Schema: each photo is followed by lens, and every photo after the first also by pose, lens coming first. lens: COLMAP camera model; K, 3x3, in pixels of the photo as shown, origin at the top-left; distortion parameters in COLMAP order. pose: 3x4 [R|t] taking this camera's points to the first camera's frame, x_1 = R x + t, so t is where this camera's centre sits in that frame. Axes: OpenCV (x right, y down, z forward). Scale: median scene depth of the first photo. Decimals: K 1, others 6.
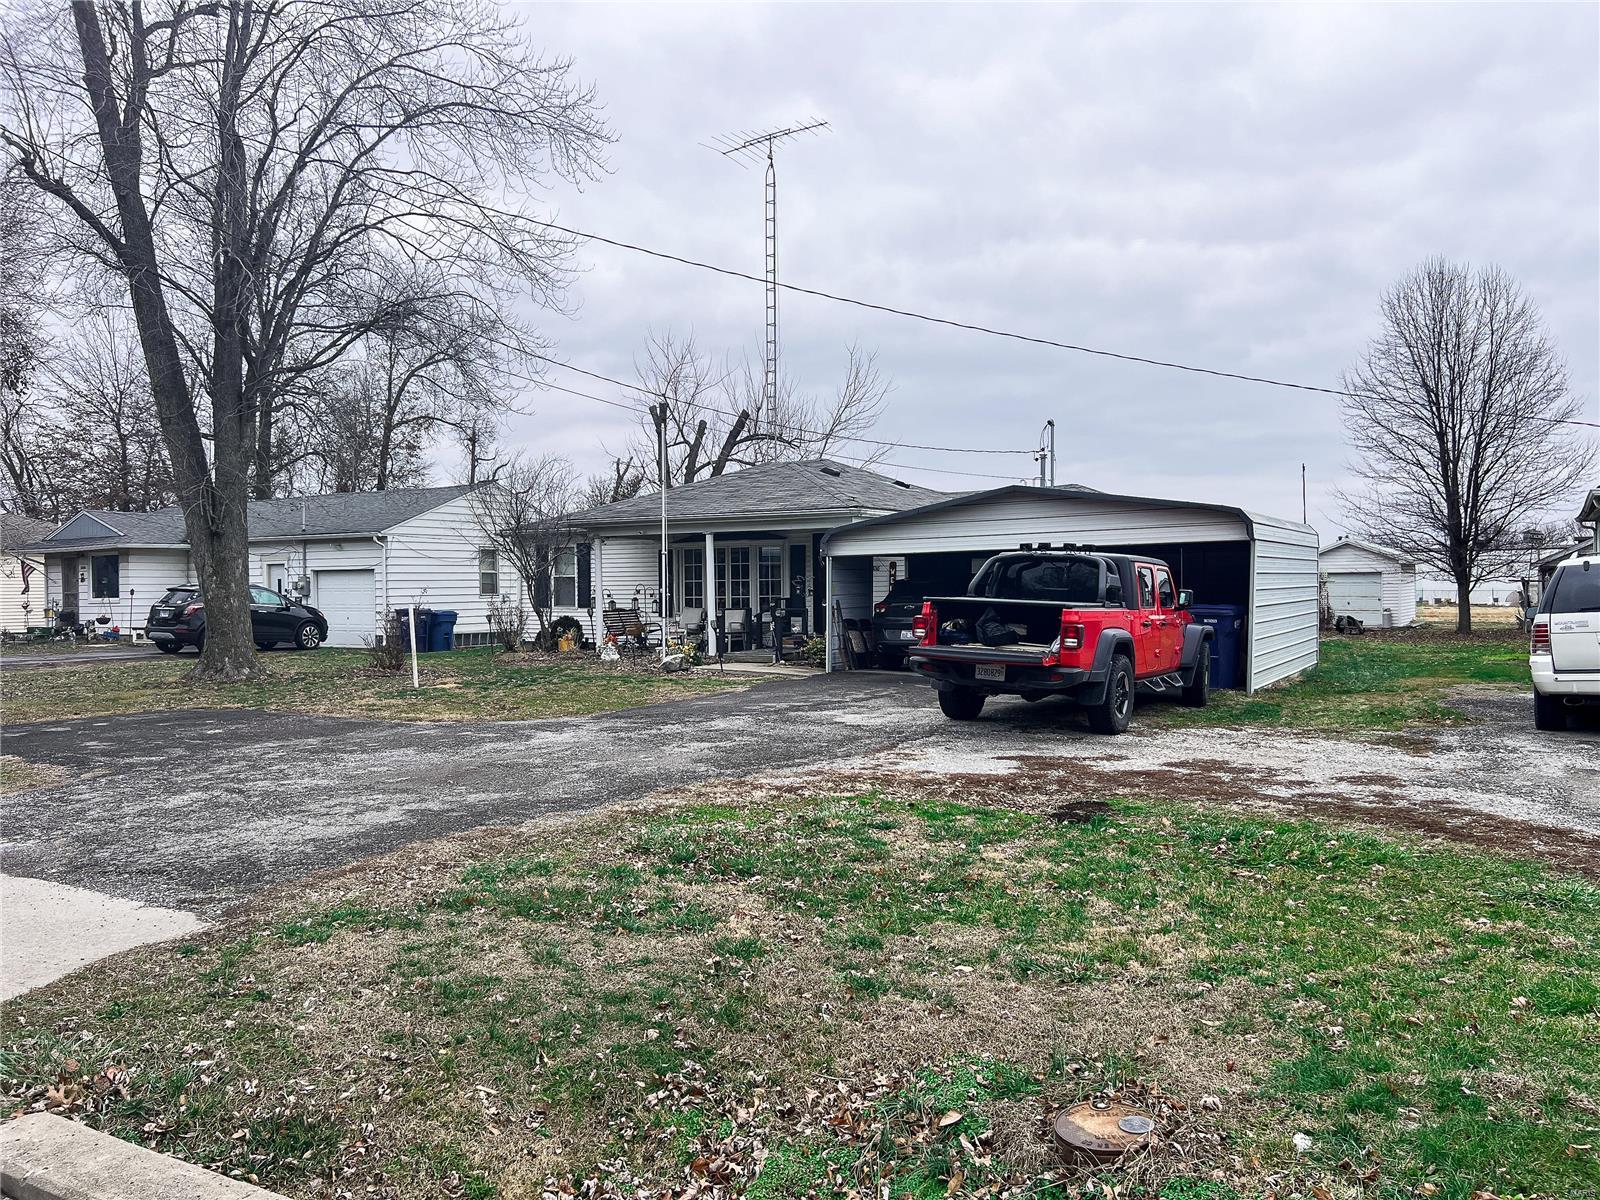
lens RADIAL K [[1213.1, 0, 799.1], [0, 1213.1, 600.1], [0, 0, 1]] dist [0.004225, 0.004786]
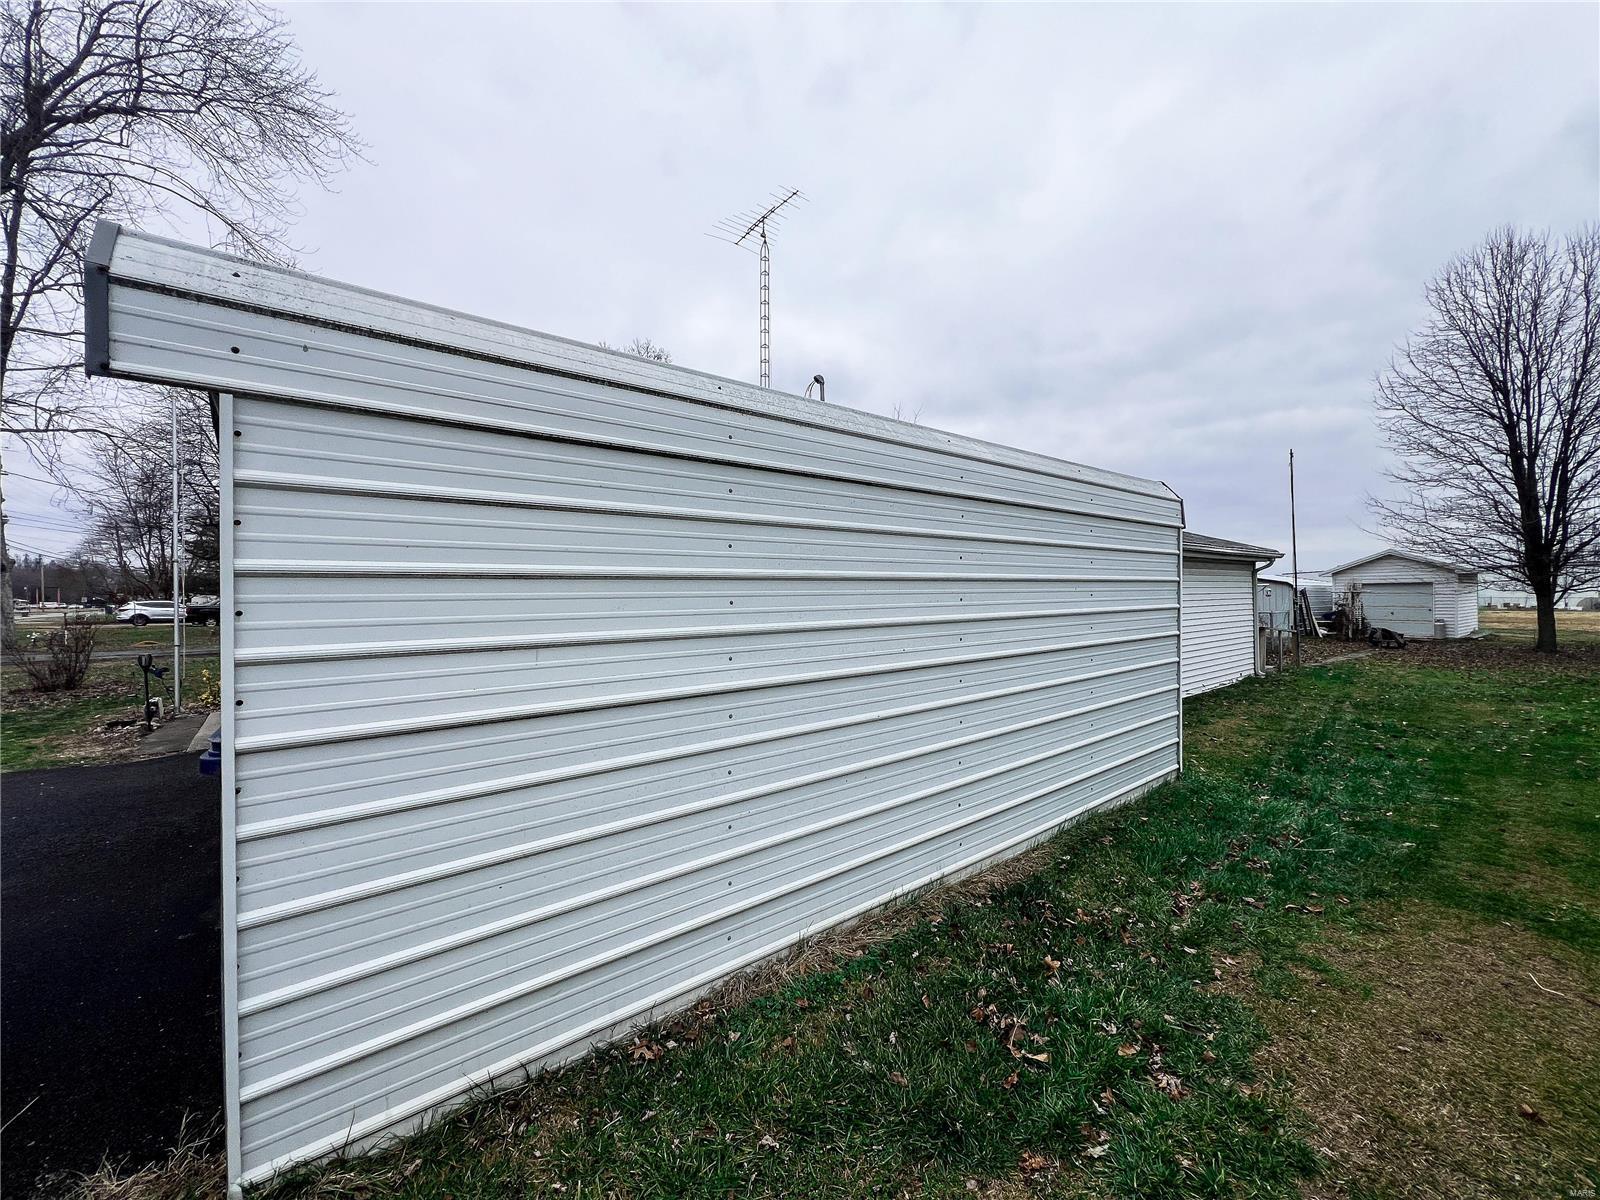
lens RADIAL K [[645.9, 0, 803.0], [0, 645.9, 591.6], [0, 0, 1]] dist [0.000215, -0.000375]
pose [[0.937974, 0.000020, -0.346705, 0.202759], [-0.002164, 0.999981, -0.005798, -0.011776], [0.346698, 0.006188, 0.937956, 0.371107]]
